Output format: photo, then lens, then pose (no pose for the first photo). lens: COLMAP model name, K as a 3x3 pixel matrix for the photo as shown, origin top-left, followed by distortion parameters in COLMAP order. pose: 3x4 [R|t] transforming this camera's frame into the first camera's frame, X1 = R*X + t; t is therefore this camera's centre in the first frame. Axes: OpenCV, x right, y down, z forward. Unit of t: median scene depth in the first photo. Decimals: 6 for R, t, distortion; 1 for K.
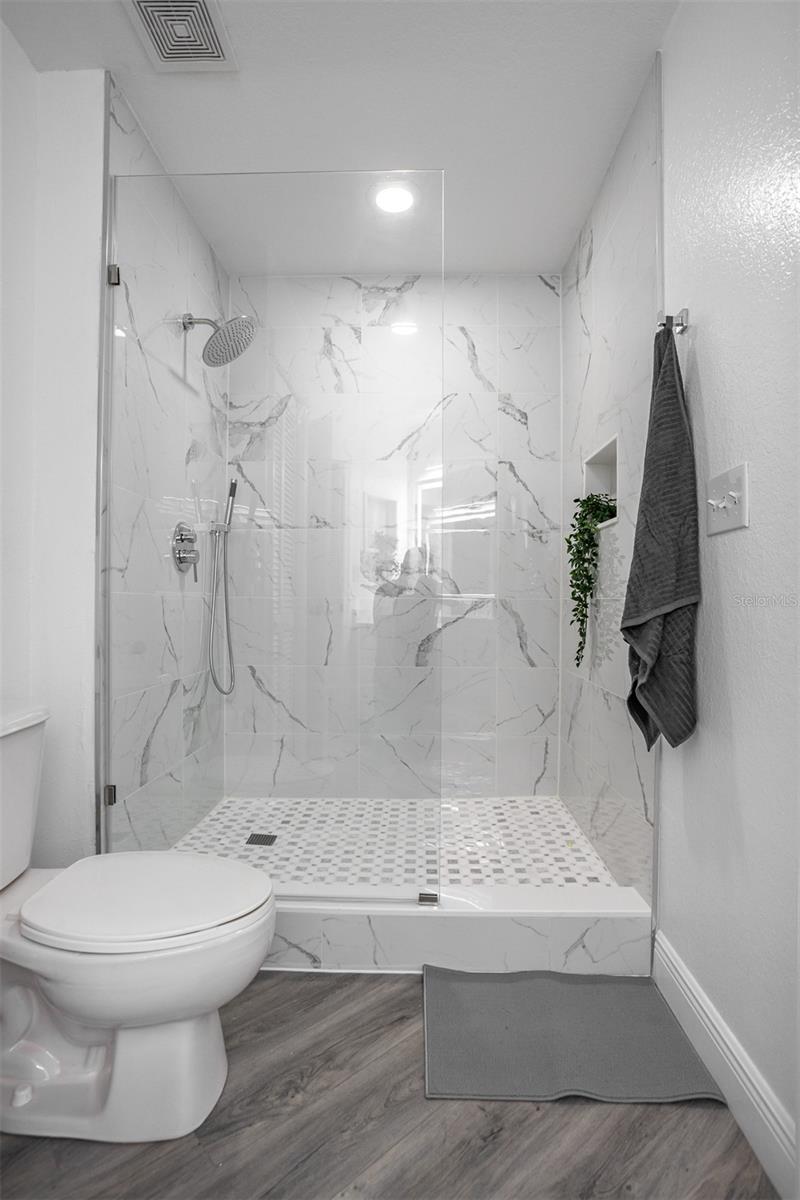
lens RADIAL K [[603.7, 0, 371.2], [0, 603.7, 595.5], [0, 0, 1]] dist [-0.039030, 0.025136]
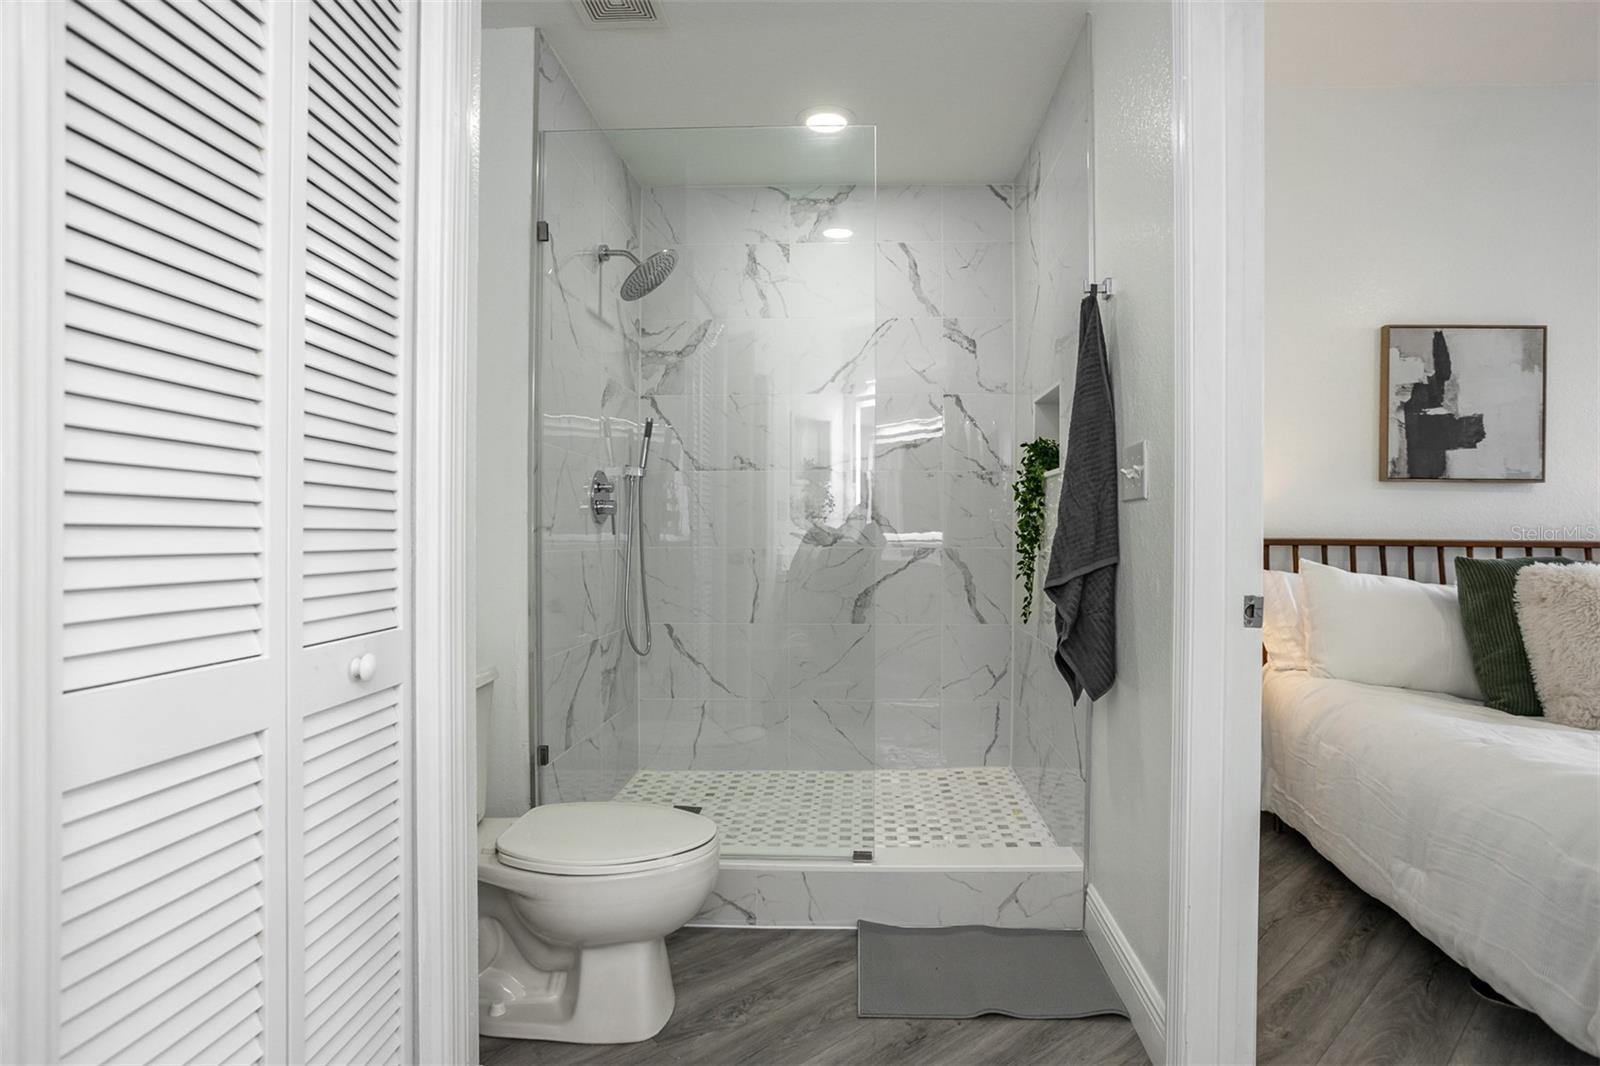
lens RADIAL K [[801.2, 0, 800.6], [0, 801.2, 542.5], [0, 0, 1]] dist [-0.032829, 0.000537]
pose [[0.999981, -0.004473, 0.004168, -0.008681], [0.004394, 0.999816, 0.018683, -0.031542], [-0.004251, -0.018665, 0.999817, -0.233983]]
